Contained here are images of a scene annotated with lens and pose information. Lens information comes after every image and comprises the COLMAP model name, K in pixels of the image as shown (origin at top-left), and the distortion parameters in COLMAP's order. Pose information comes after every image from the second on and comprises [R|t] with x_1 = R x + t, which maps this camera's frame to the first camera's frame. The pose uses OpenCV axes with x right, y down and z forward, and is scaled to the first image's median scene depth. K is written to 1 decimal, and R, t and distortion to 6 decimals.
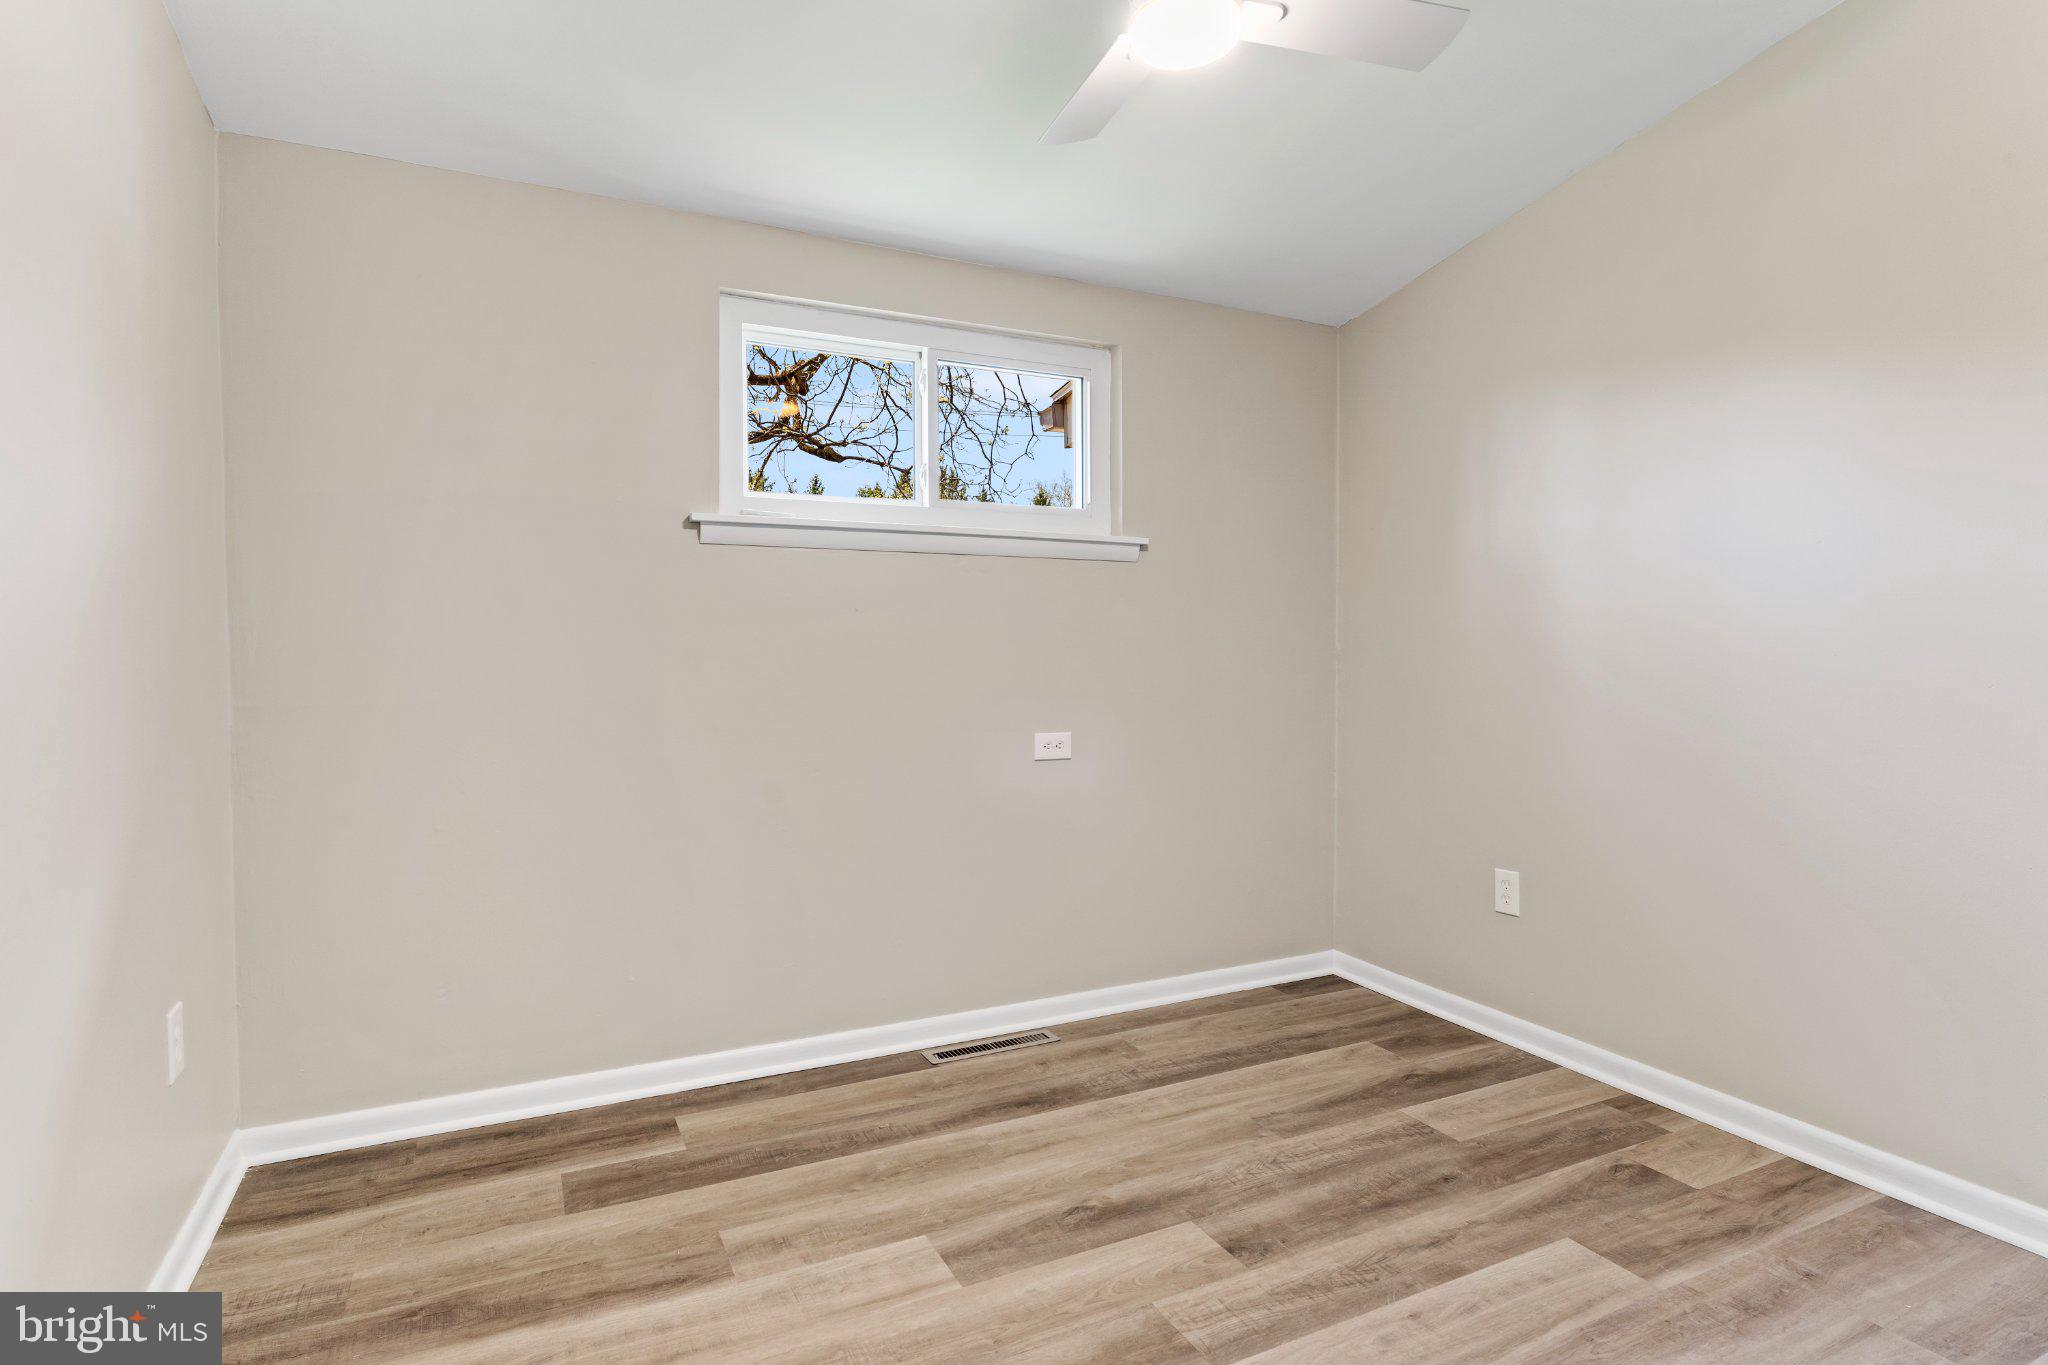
lens RADIAL K [[1060.7, 0, 1019.1], [0, 1060.7, 675.2], [0, 0, 1]] dist [-0.009552, 0.005475]
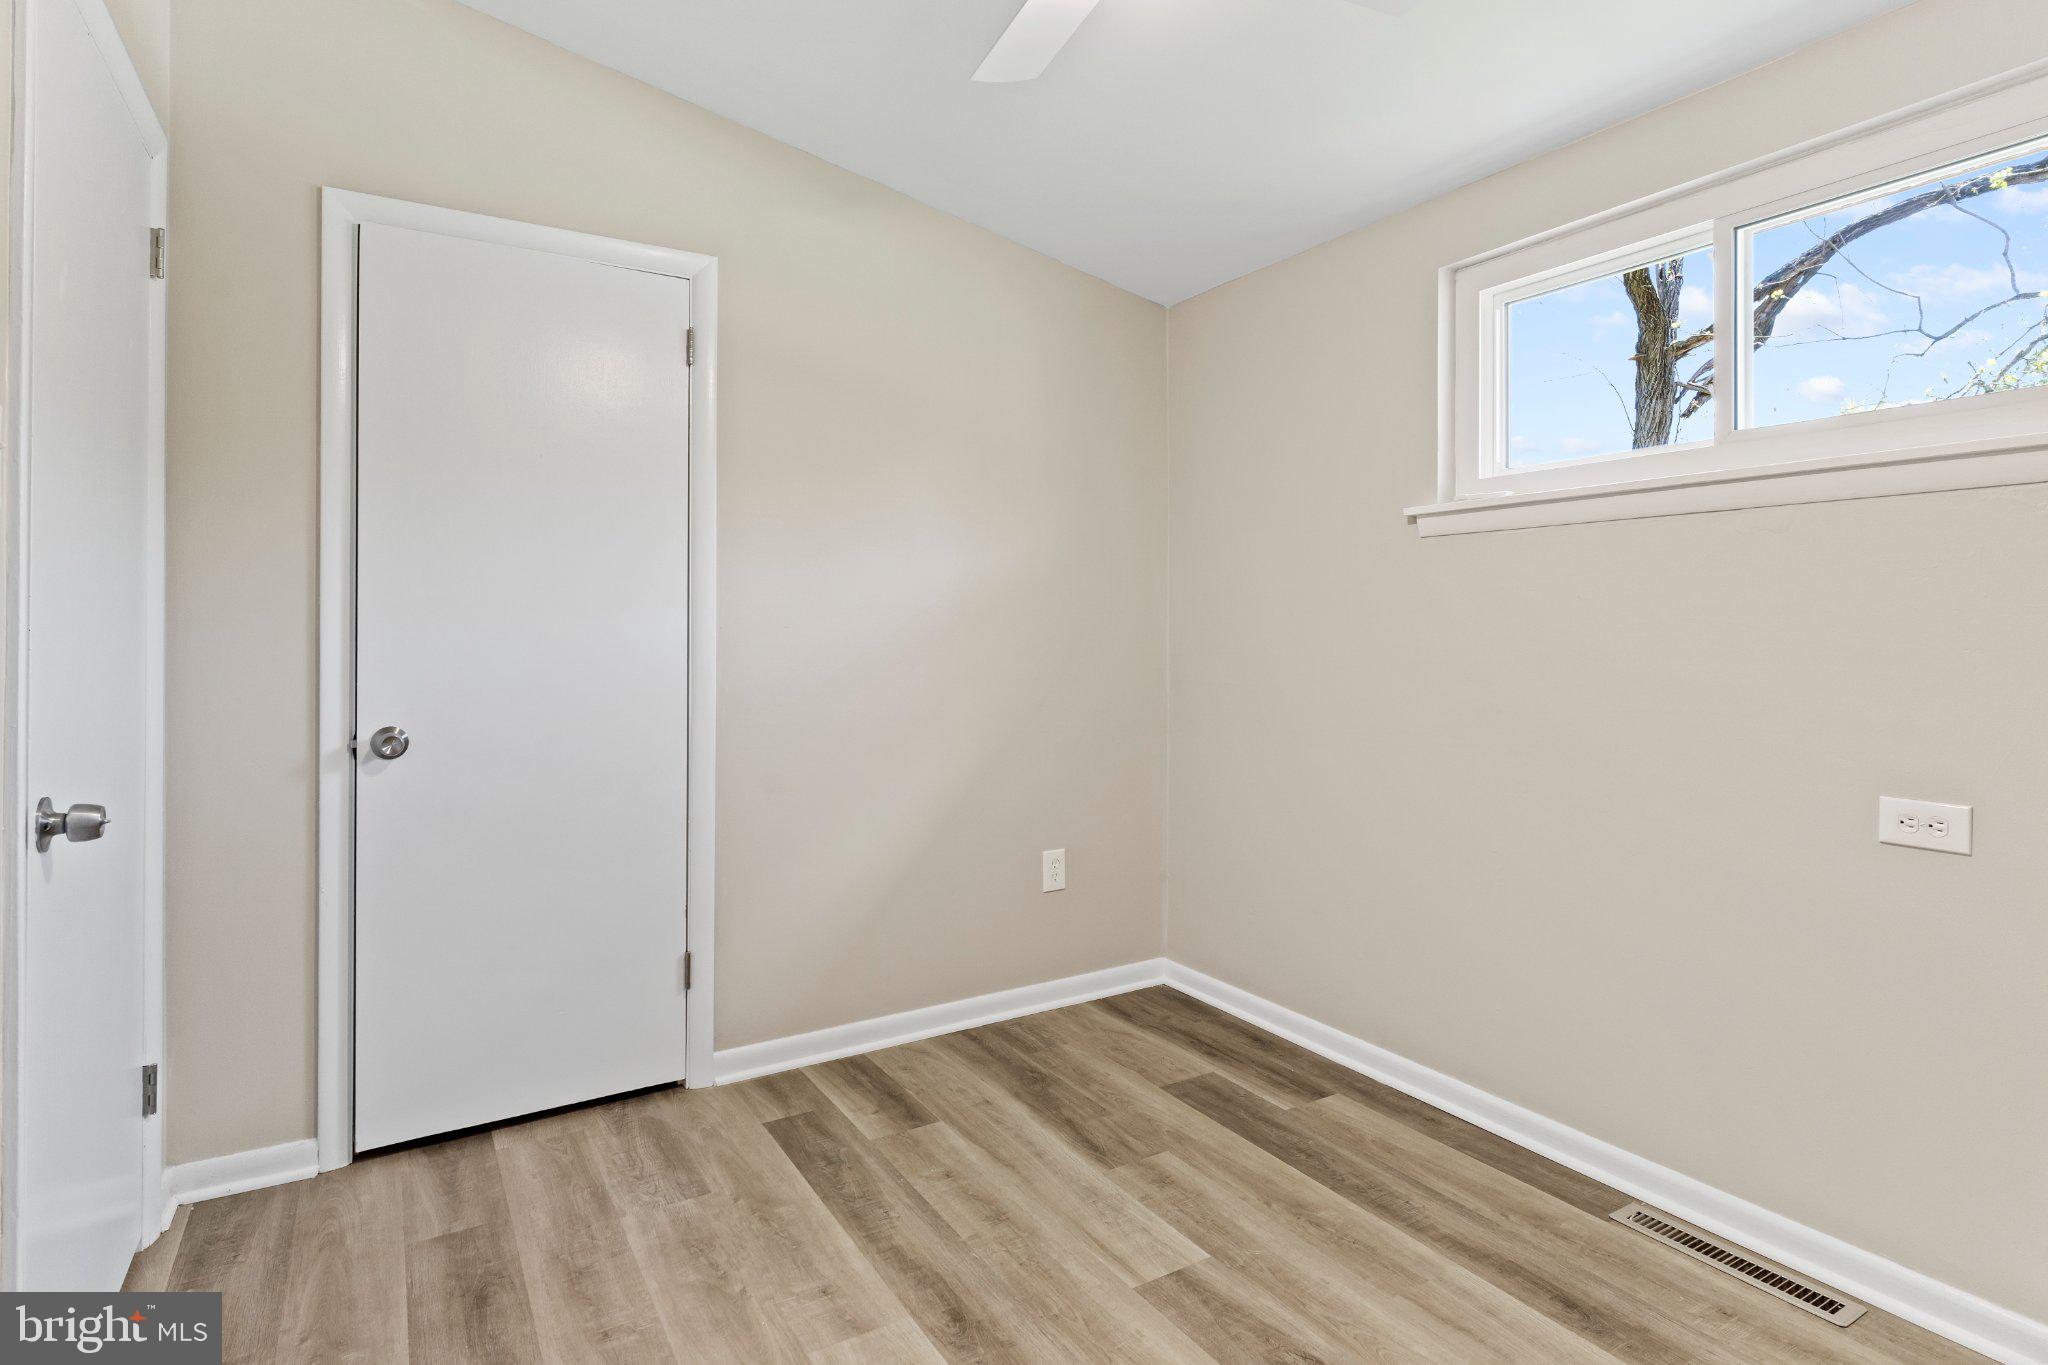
lens RADIAL K [[1060.7, 0, 988.8], [0, 1060.7, 627.4], [0, 0, 1]] dist [-0.009552, 0.005475]
pose [[0.057173, -0.002047, -0.998362, 0.752137], [-0.014377, 0.999893, -0.002873, -0.038520], [0.998261, 0.014518, 0.057137, 0.629860]]
